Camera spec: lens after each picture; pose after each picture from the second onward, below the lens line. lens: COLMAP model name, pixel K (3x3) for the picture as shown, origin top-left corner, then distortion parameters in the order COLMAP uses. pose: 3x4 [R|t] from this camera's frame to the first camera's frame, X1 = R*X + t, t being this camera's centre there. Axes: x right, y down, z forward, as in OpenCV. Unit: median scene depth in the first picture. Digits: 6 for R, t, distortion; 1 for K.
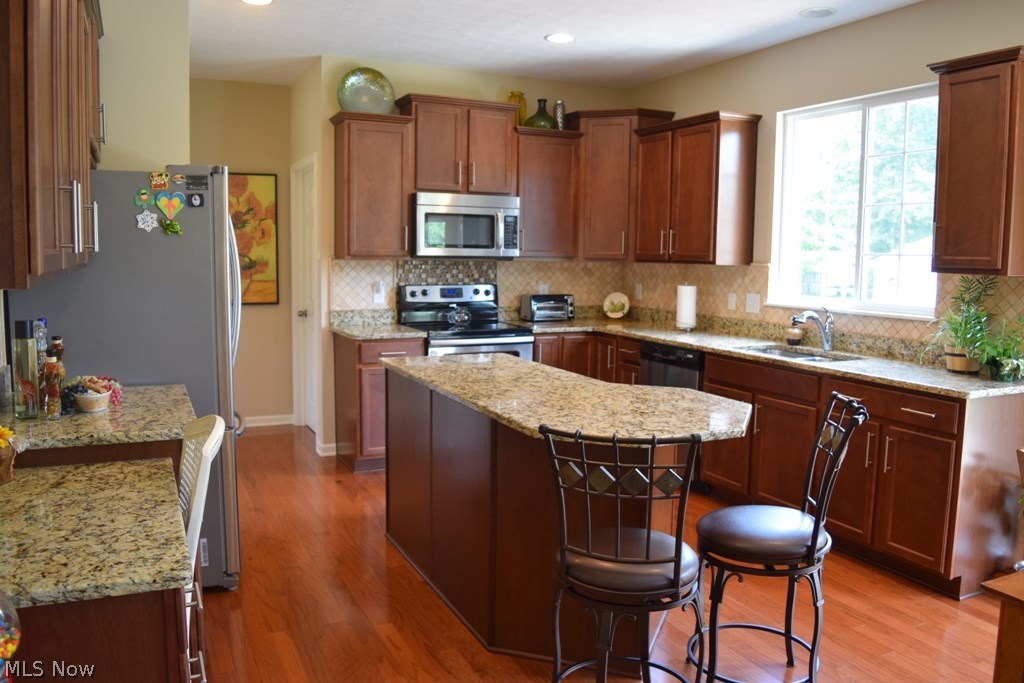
lens RADIAL K [[820.8, 0, 514.1], [0, 820.8, 337.8], [0, 0, 1]] dist [-0.066724, -0.001901]
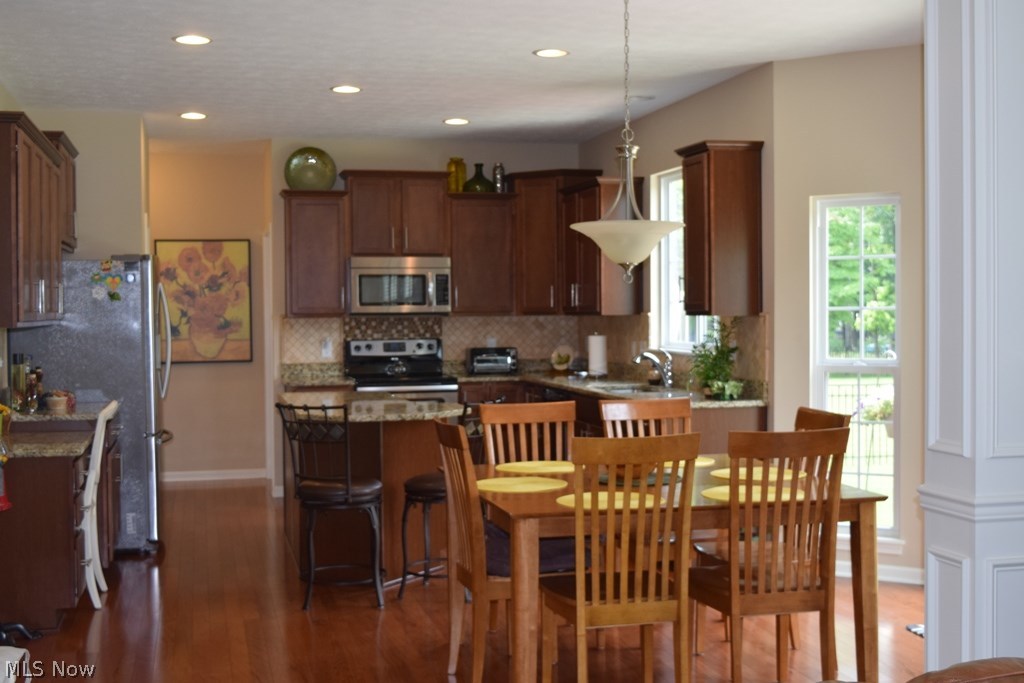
lens RADIAL K [[1343.8, 0, 511.1], [0, 1343.8, 340.9], [0, 0, 1]] dist [0.004763, 0.000000]
pose [[0.978236, -0.017705, -0.206738, 0.443728], [0.001121, 0.996789, -0.080061, 0.079475], [0.207492, 0.078087, 0.975115, -0.695399]]
